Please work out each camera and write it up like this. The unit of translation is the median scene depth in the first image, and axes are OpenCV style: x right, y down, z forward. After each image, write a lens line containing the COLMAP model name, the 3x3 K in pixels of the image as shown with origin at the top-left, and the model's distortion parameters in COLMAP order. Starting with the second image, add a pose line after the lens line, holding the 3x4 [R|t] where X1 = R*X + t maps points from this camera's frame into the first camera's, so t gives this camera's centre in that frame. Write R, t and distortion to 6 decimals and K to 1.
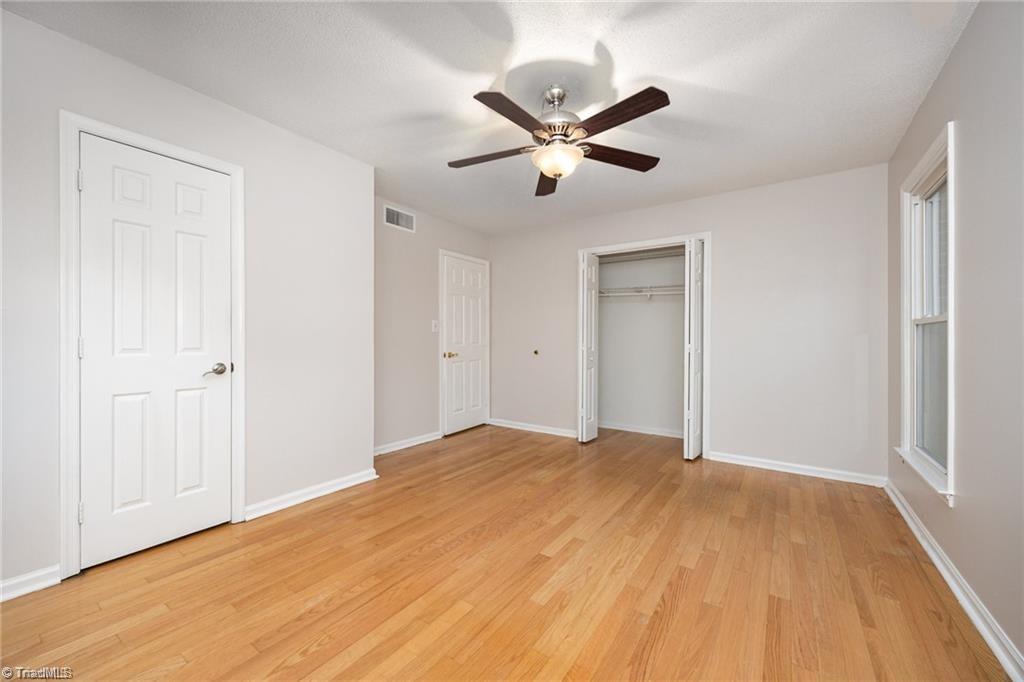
lens RADIAL K [[397.7, 0, 516.4], [0, 397.7, 336.8], [0, 0, 1]] dist [0.002988, -0.000217]
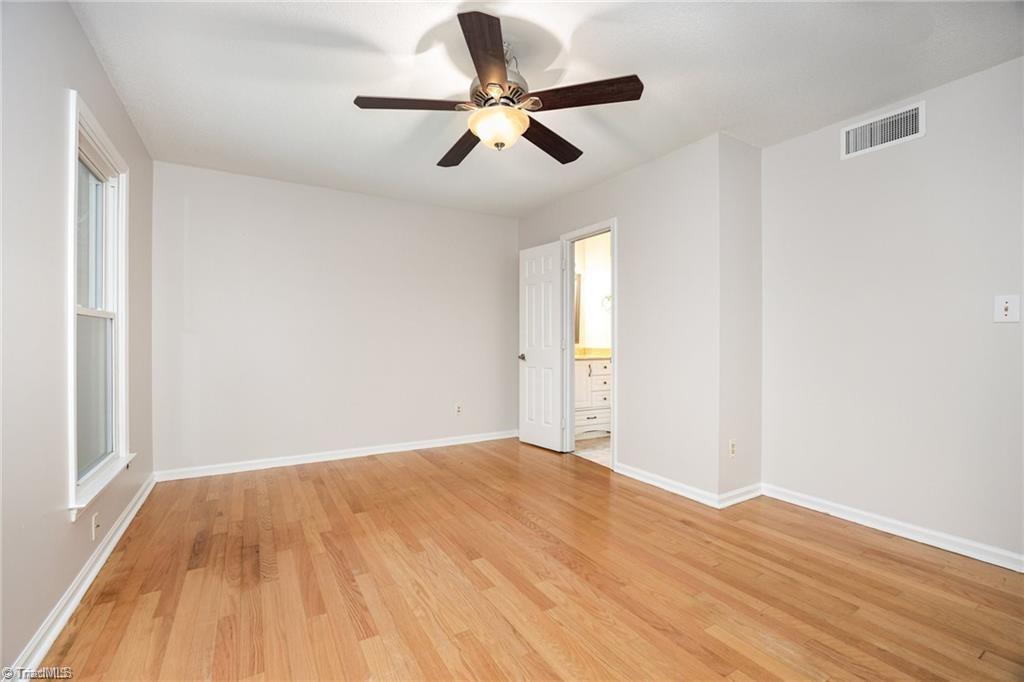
lens RADIAL K [[467.6, 0, 518.2], [0, 467.6, 344.2], [0, 0, 1]] dist [-0.008212, -0.000224]
pose [[-0.439896, -0.000088, -0.898049, 0.942413], [0.008586, 0.999954, -0.004304, 0.018163], [0.898008, -0.009604, -0.439875, 1.416639]]
